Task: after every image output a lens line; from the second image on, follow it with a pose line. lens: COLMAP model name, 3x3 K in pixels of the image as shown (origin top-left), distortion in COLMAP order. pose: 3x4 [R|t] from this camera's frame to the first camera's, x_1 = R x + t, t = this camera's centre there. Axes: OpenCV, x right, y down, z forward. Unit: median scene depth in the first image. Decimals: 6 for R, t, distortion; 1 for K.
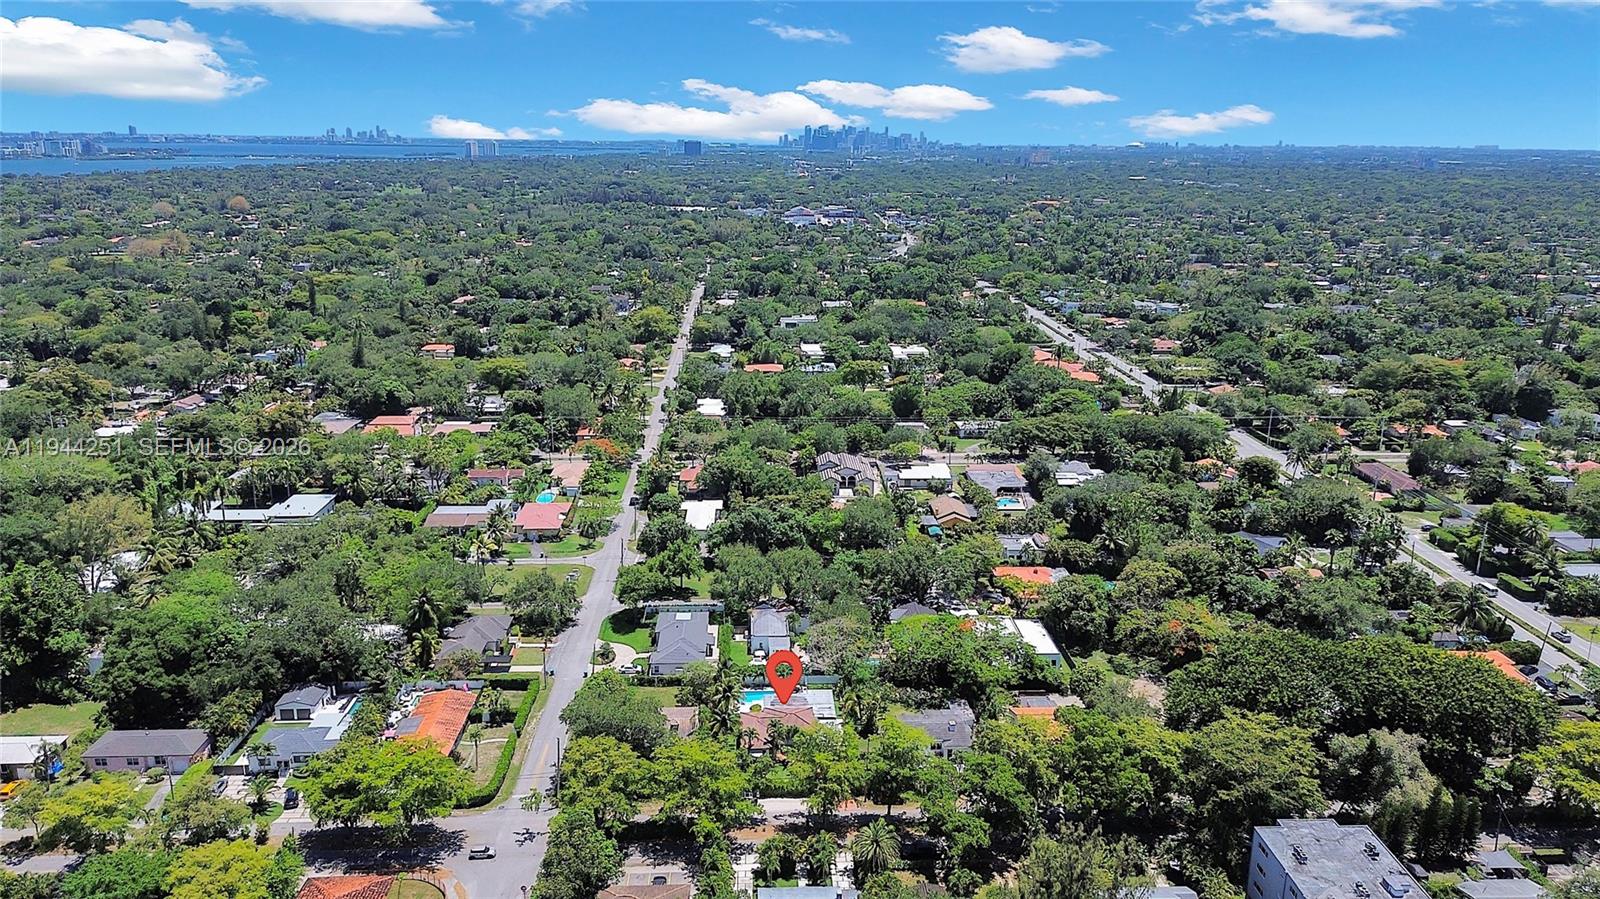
lens RADIAL K [[1128.7, 0, 800.0], [0, 1128.7, 449.5], [0, 0, 1]] dist [0.049999, 0.000677]
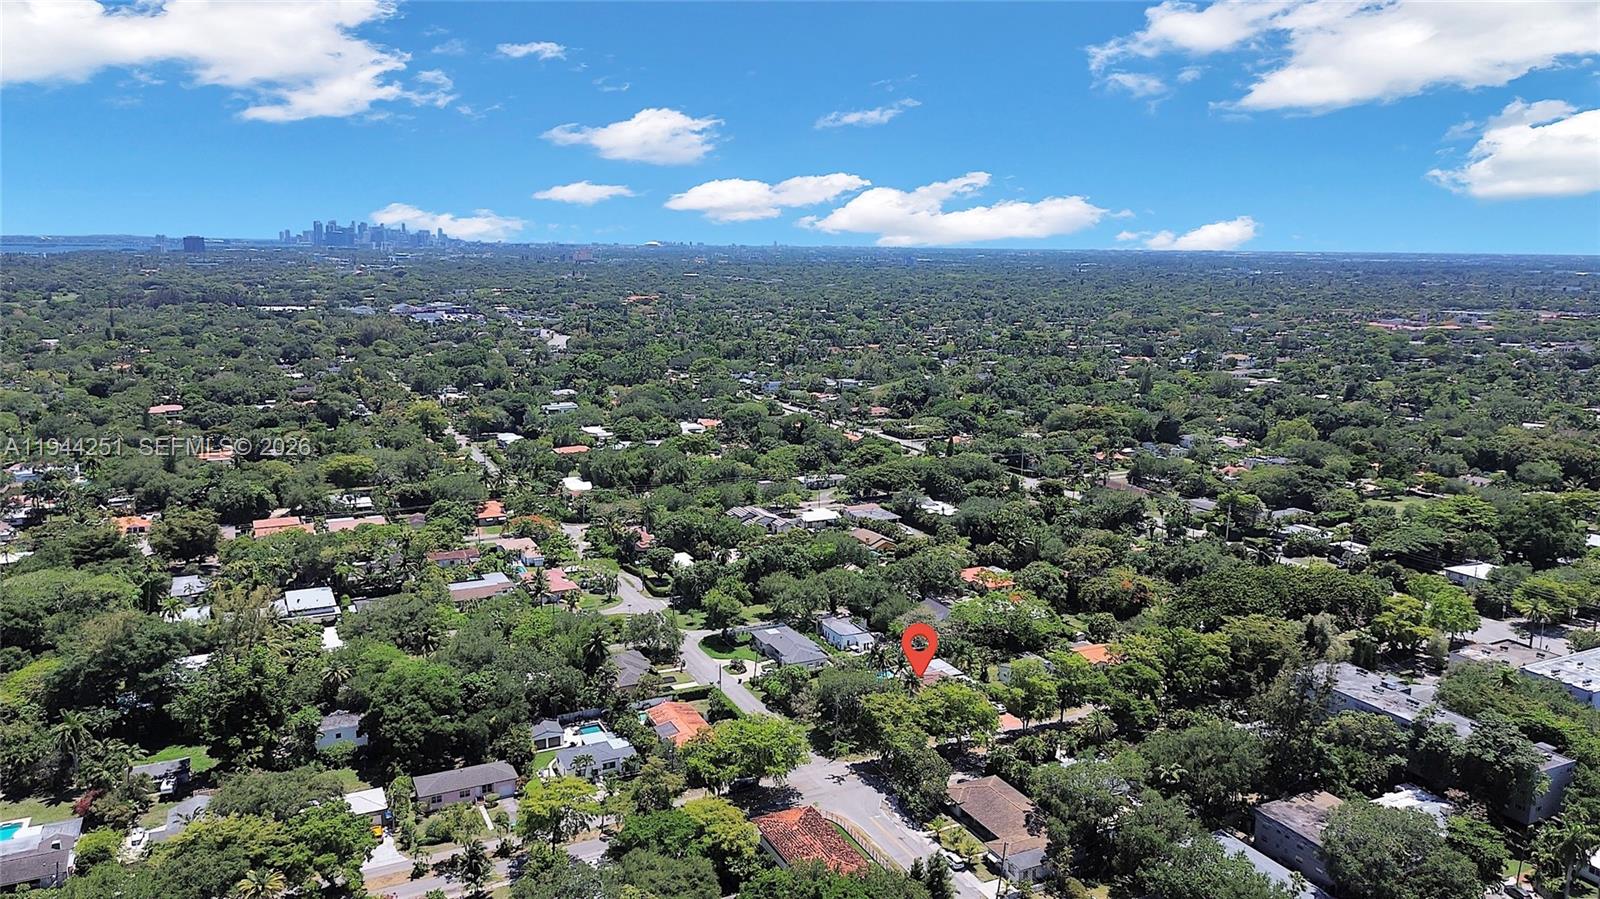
lens RADIAL K [[1134.5, 0, 800.0], [0, 1134.5, 449.5], [0, 0, 1]] dist [0.076915, -0.000363]
pose [[0.913570, -0.071304, 0.400381, -0.489515], [0.104555, 0.992597, -0.061796, 0.029626], [-0.393011, 0.098317, 0.914263, -0.123074]]
